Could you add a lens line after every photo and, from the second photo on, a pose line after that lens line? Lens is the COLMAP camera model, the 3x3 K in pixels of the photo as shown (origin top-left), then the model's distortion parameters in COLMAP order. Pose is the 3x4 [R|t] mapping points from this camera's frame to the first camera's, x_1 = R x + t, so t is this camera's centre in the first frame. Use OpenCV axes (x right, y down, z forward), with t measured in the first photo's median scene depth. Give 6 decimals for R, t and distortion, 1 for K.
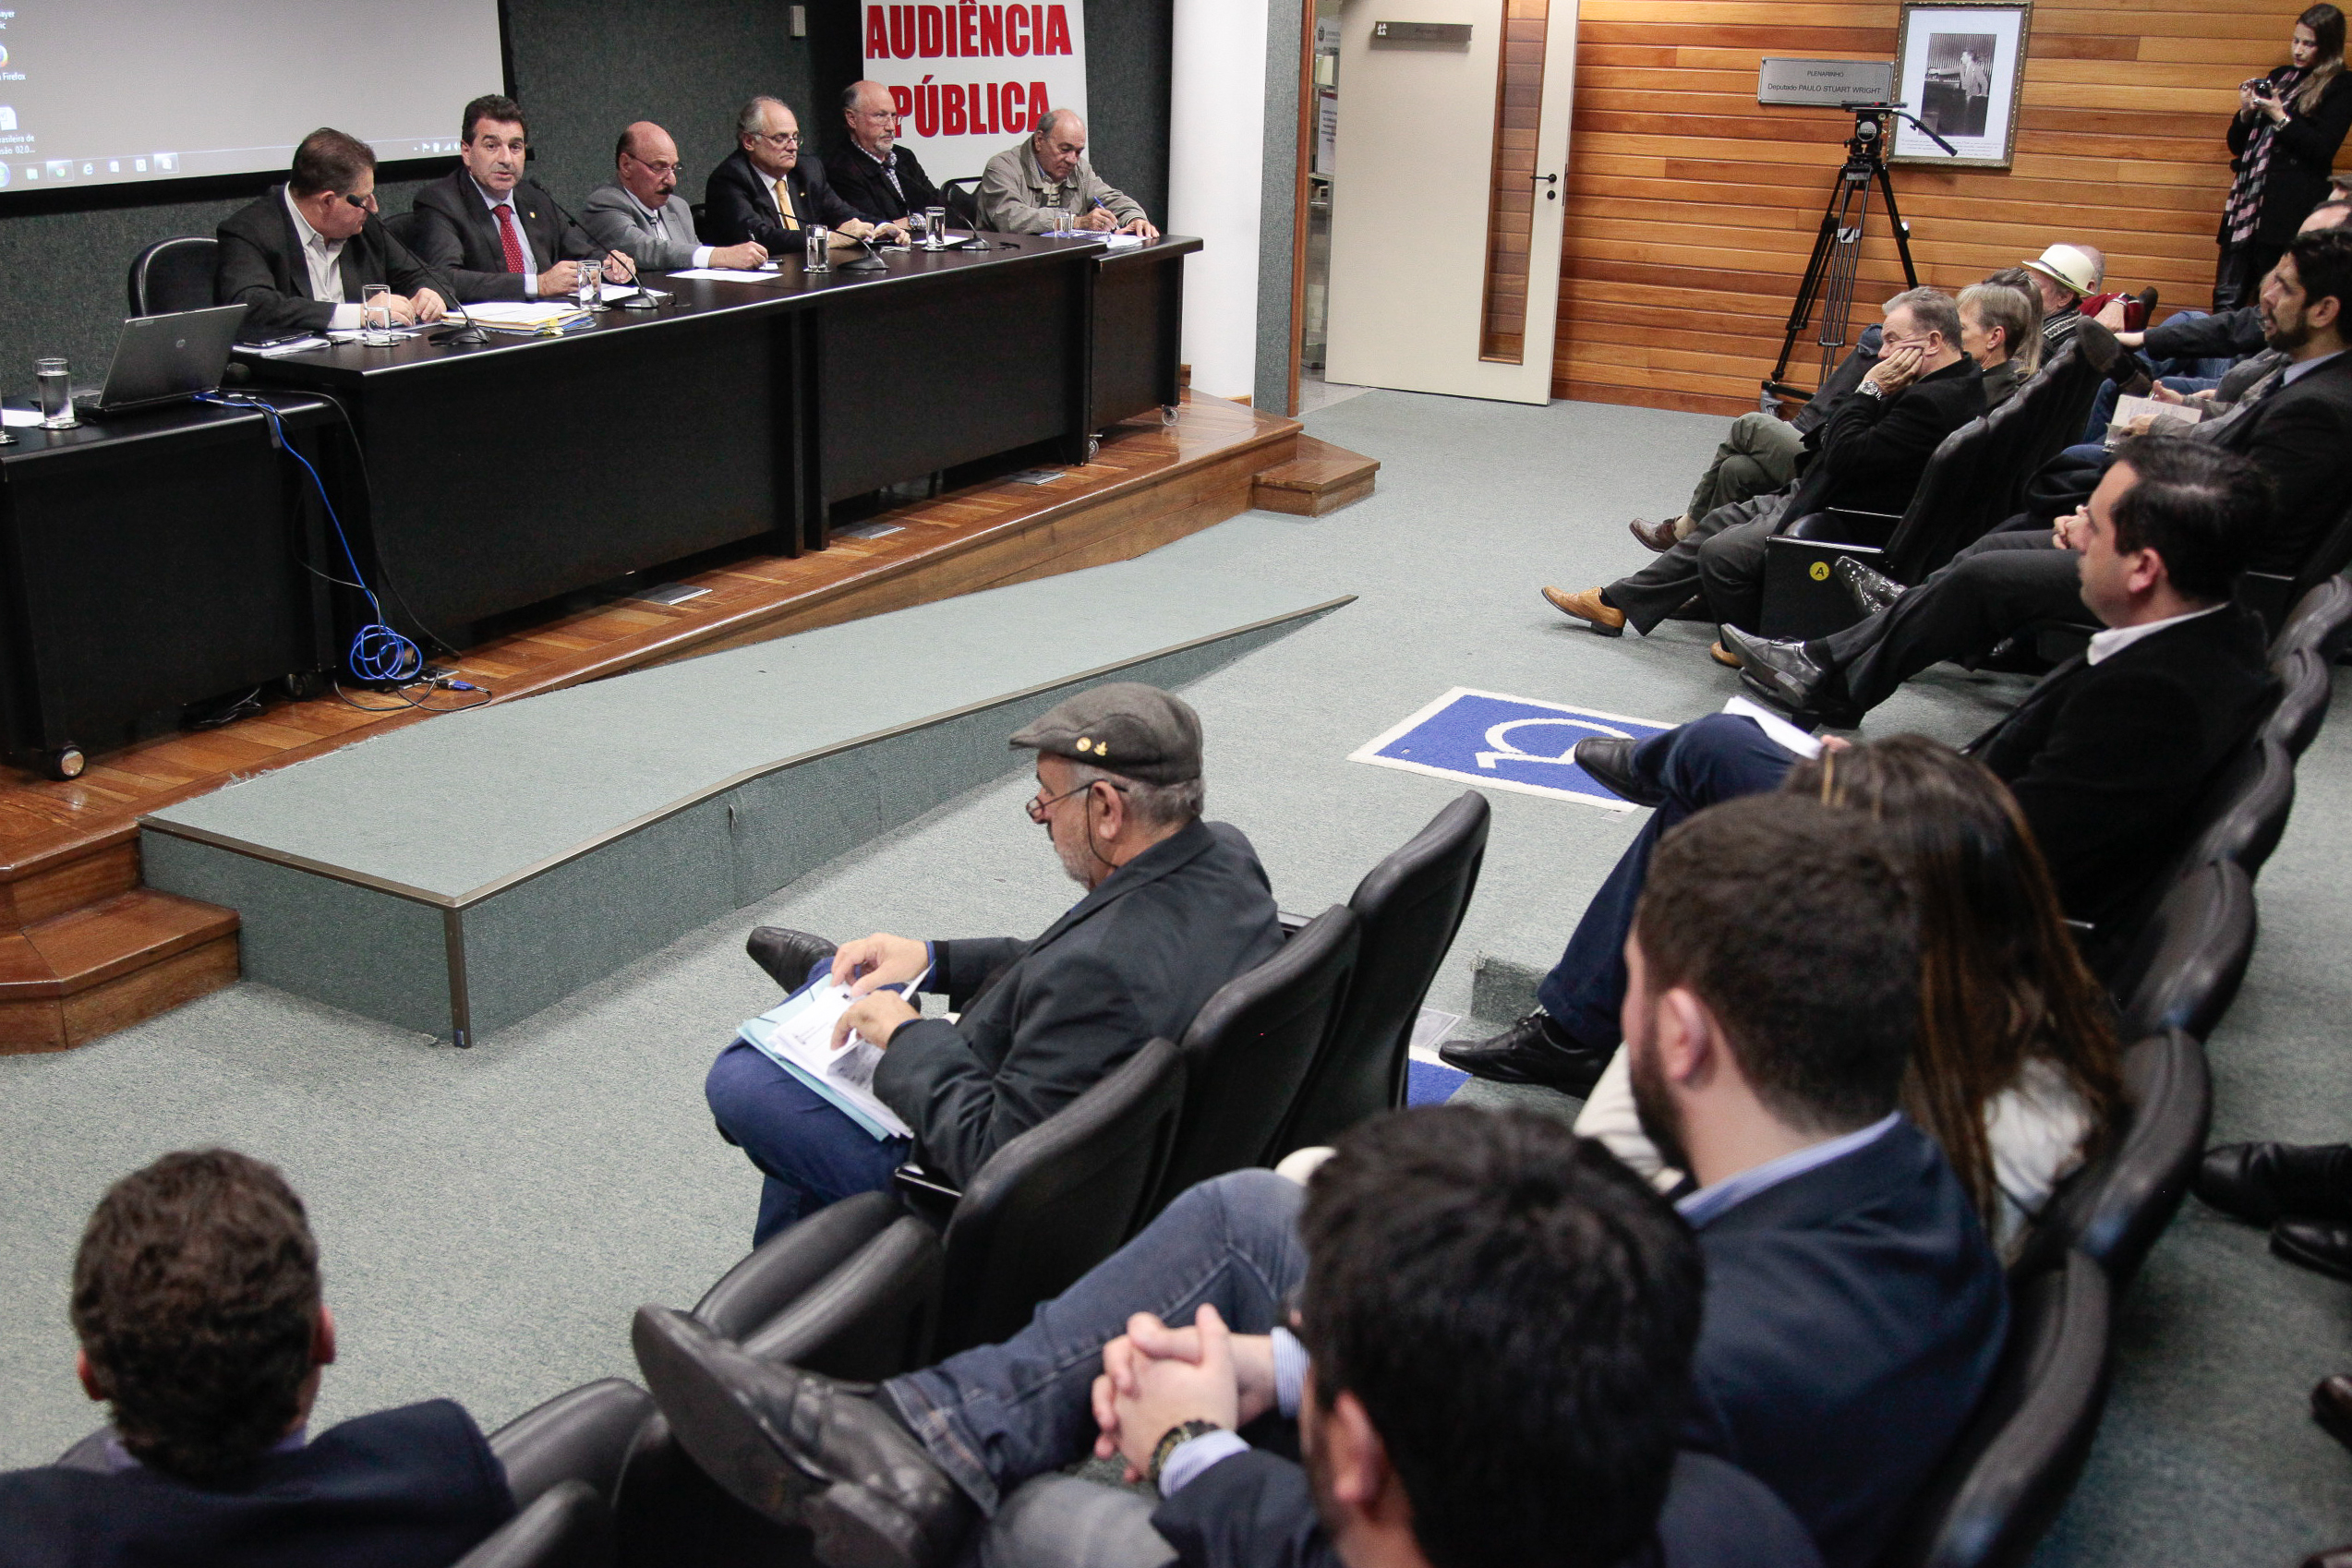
lens RADIAL K [[2375.6, 0, 1078.7], [0, 2375.6, 762.6], [0, 0, 1]] dist [0.041906, 0.000000]
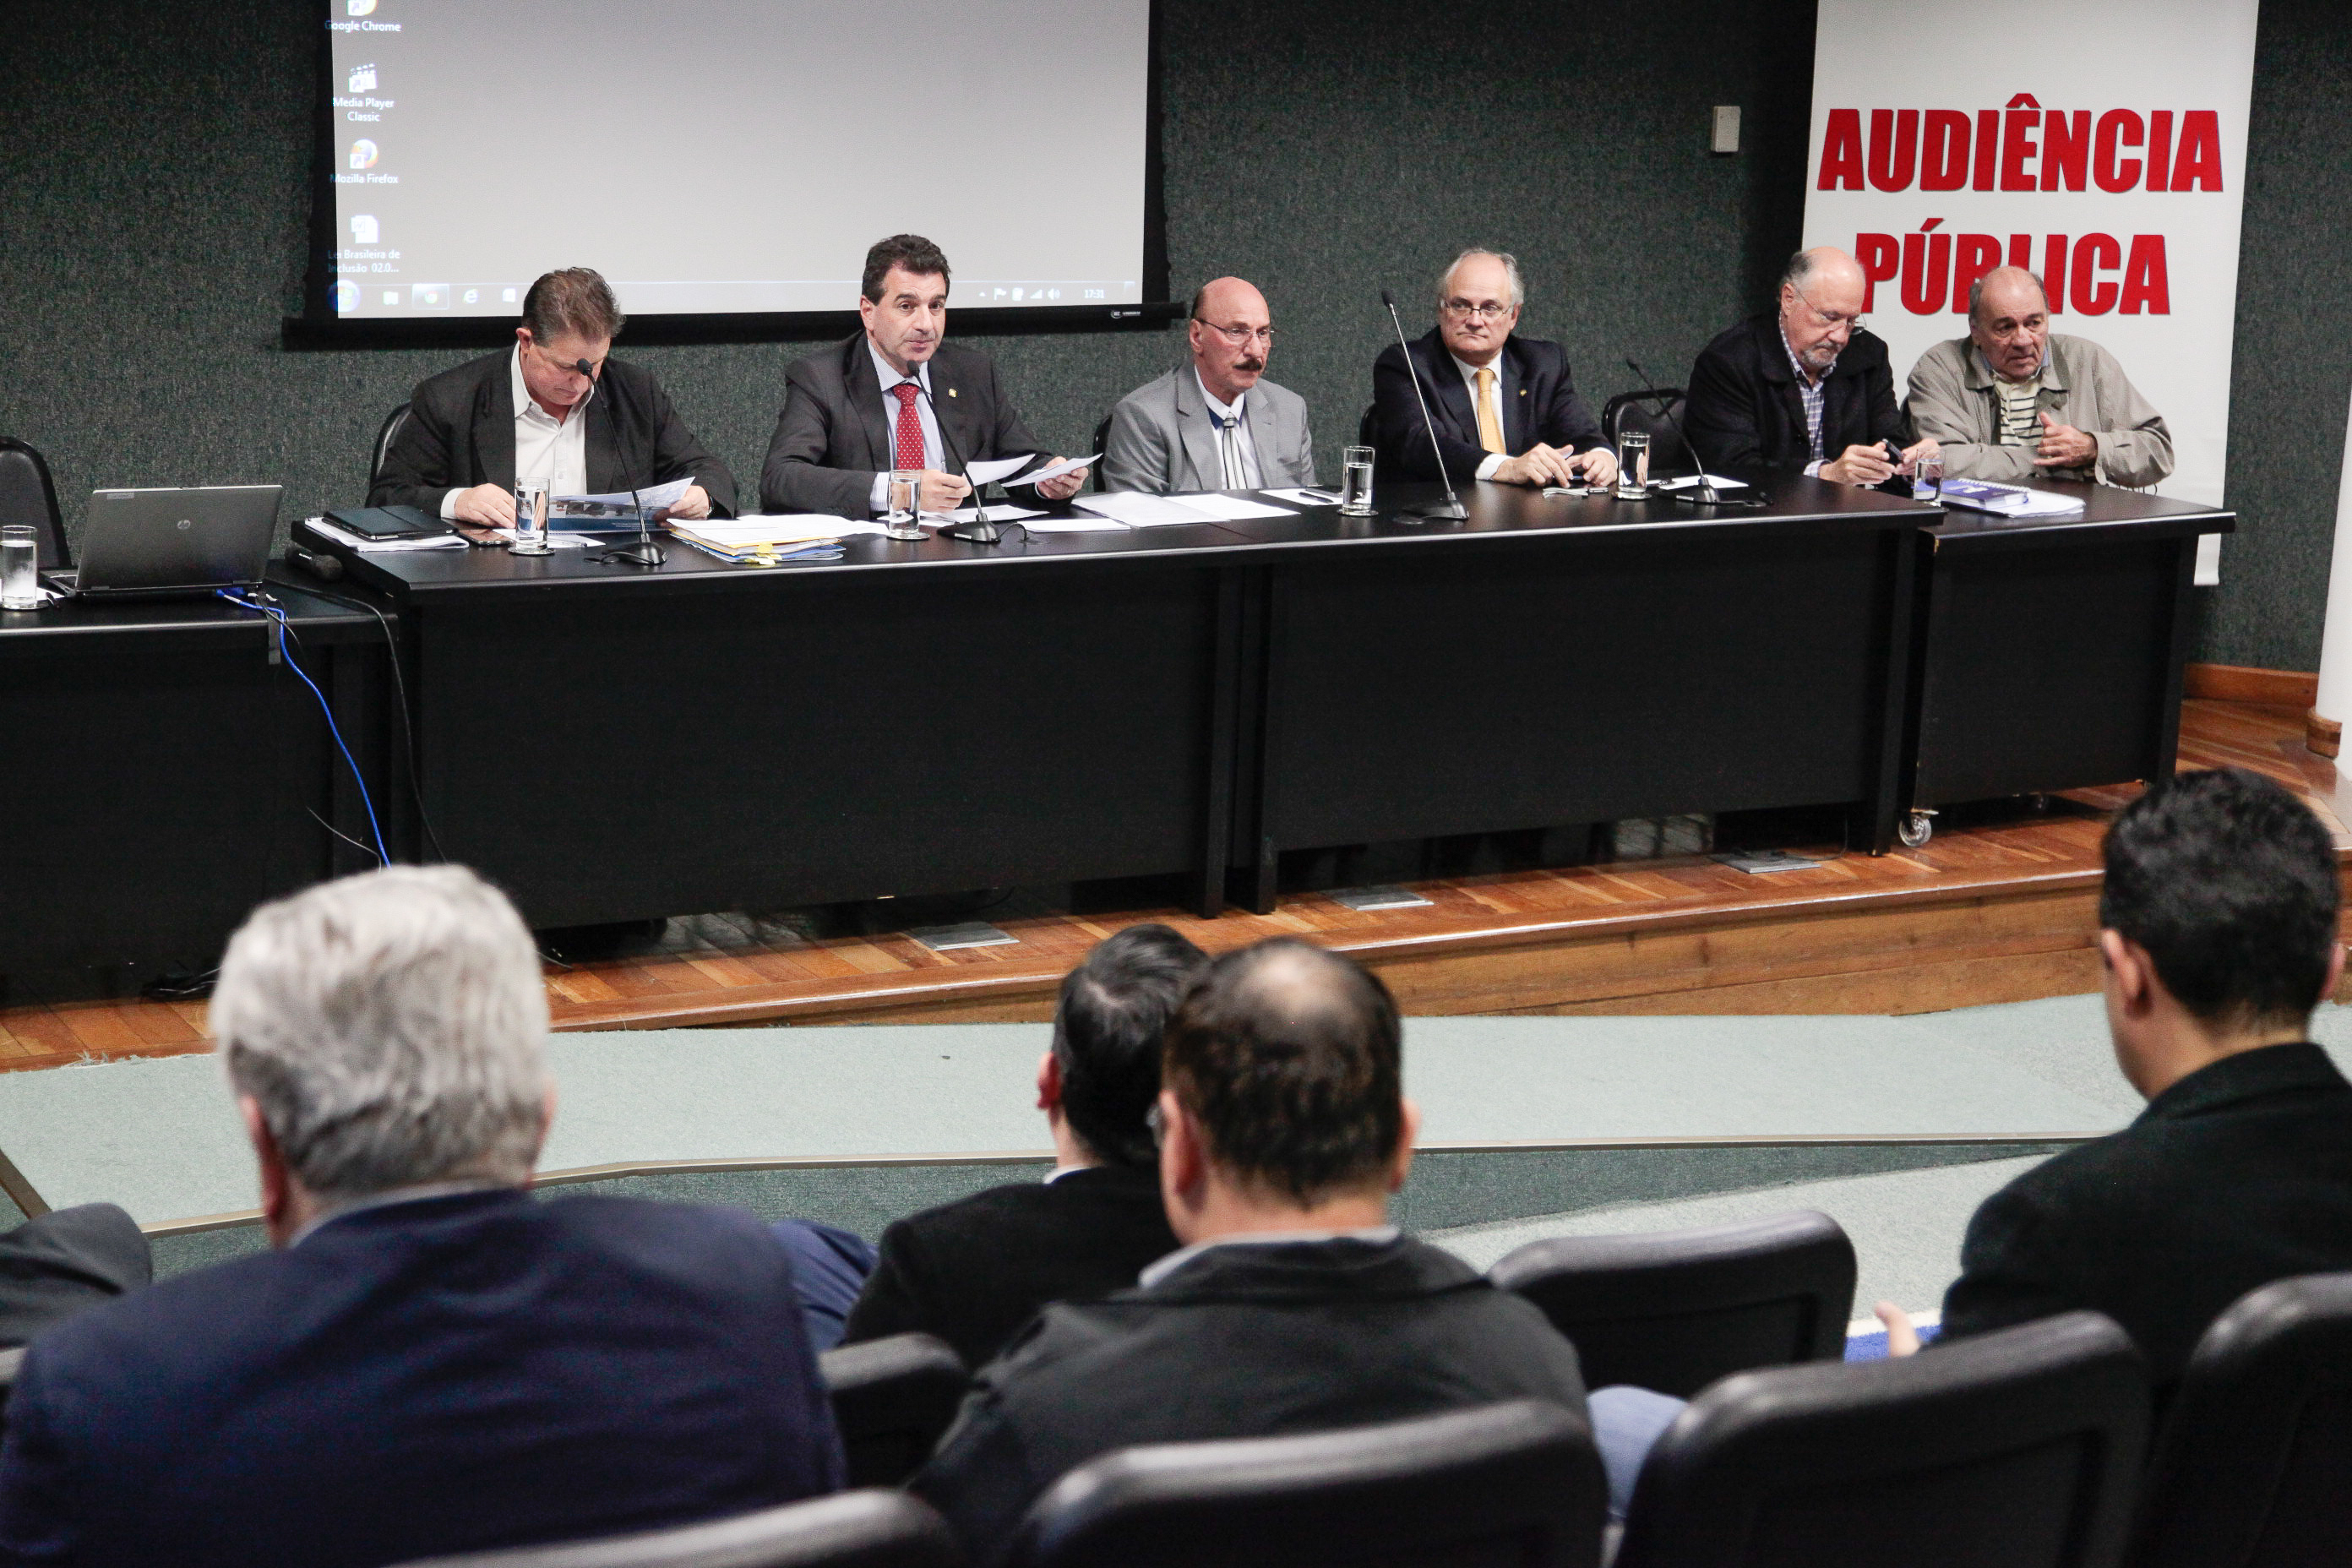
lens RADIAL K [[4206.1, 0, 1154.1], [0, 4206.1, 791.1], [0, 0, 1]] dist [0.290810, 0.000000]
pose [[0.848974, 0.133399, -0.511320, 0.430676], [-0.191291, 0.979570, -0.062051, -0.038512], [0.492596, 0.150490, 0.857148, -0.048863]]
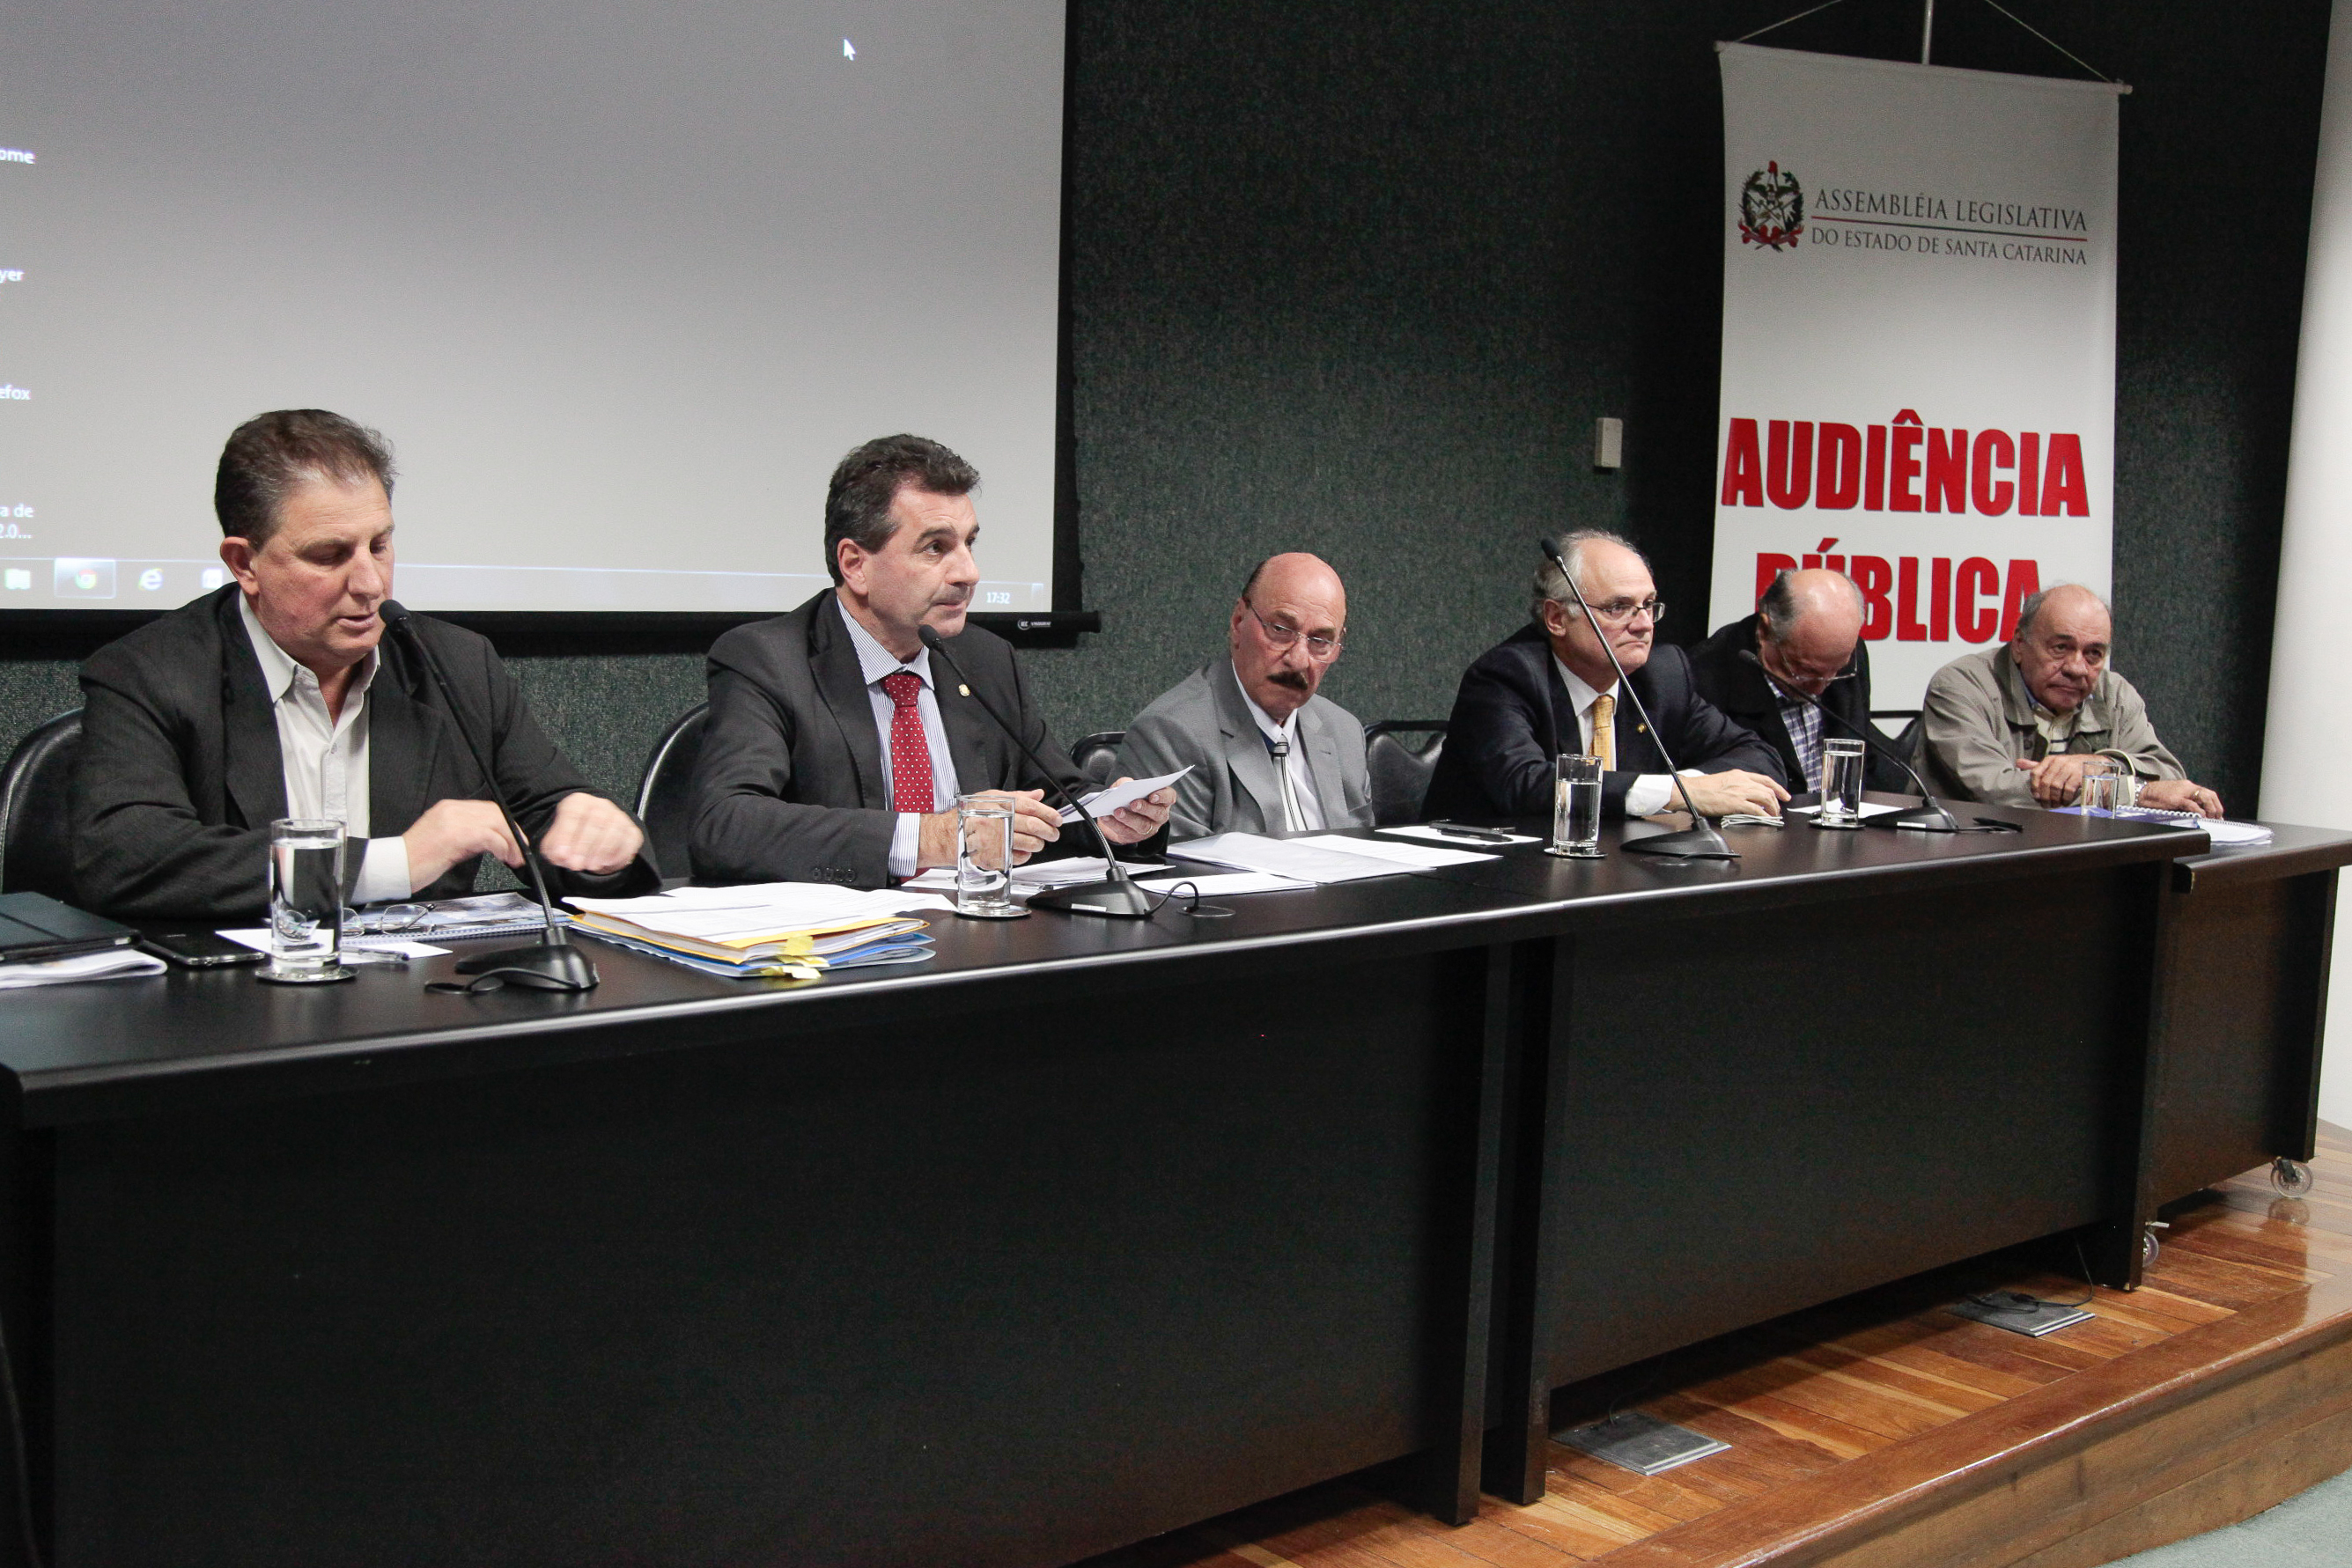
lens RADIAL K [[2450.9, 0, 1144.2], [0, 2450.9, 796.4], [0, 0, 1]] dist [0.025487, 0.000000]
pose [[0.949280, 0.053934, -0.309771, -0.039579], [-0.121470, 0.971599, -0.203076, -0.102810], [0.290020, 0.230404, 0.928872, 0.494309]]
